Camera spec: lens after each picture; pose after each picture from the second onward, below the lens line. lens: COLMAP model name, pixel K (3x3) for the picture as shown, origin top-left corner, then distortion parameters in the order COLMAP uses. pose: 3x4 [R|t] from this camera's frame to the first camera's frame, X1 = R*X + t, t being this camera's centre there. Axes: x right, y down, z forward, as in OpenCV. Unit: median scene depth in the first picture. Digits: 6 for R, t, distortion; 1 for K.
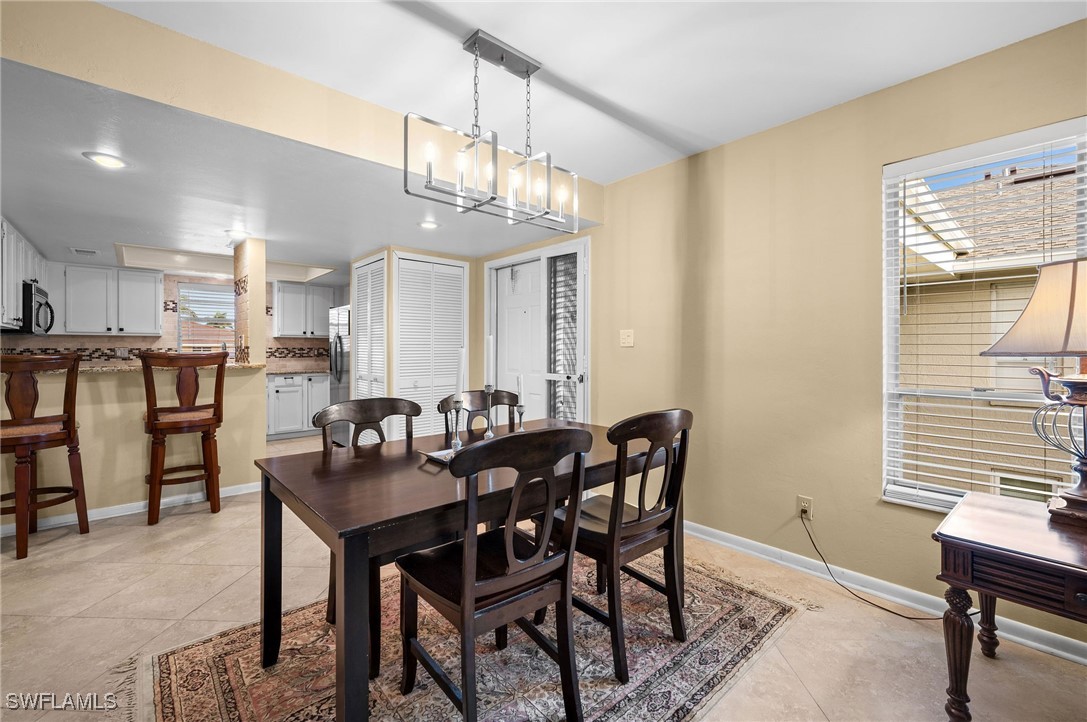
lens RADIAL K [[458.9, 0, 541.2], [0, 458.9, 350.4], [0, 0, 1]] dist [-0.001216, 0.000019]
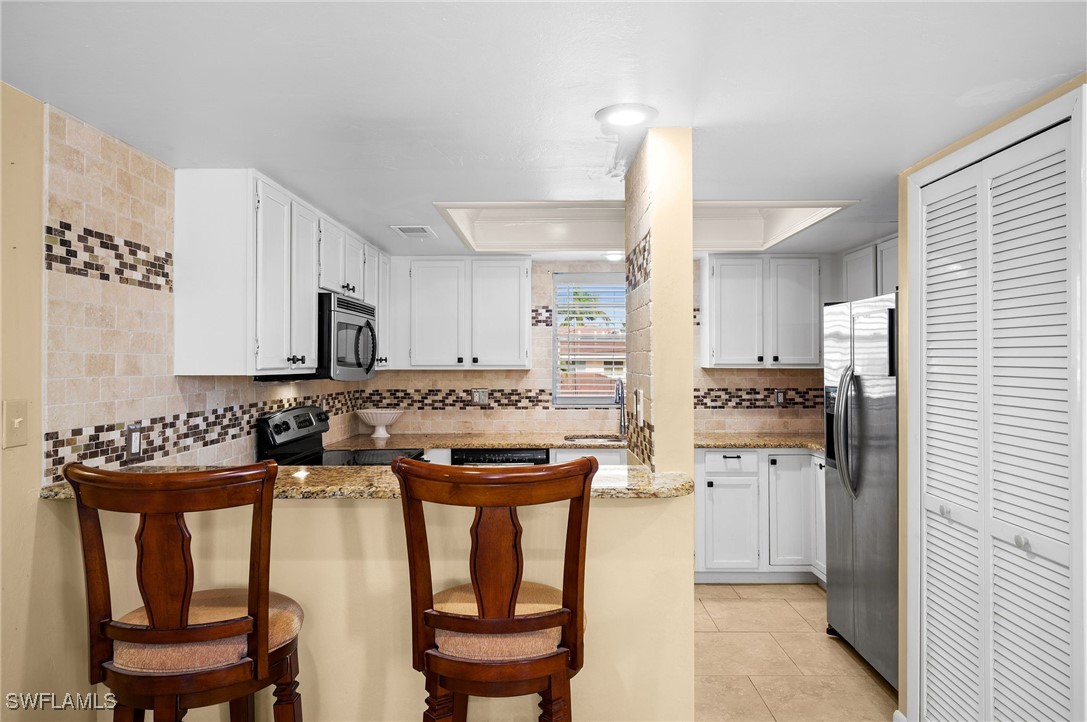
lens RADIAL K [[696.8, 0, 542.9], [0, 696.8, 353.6], [0, 0, 1]] dist [0.003302, -0.000209]
pose [[0.737278, -0.006488, -0.675559, -0.333695], [-0.001342, 0.999938, -0.011068, -0.060601], [0.675589, 0.009067, 0.737223, 0.542963]]
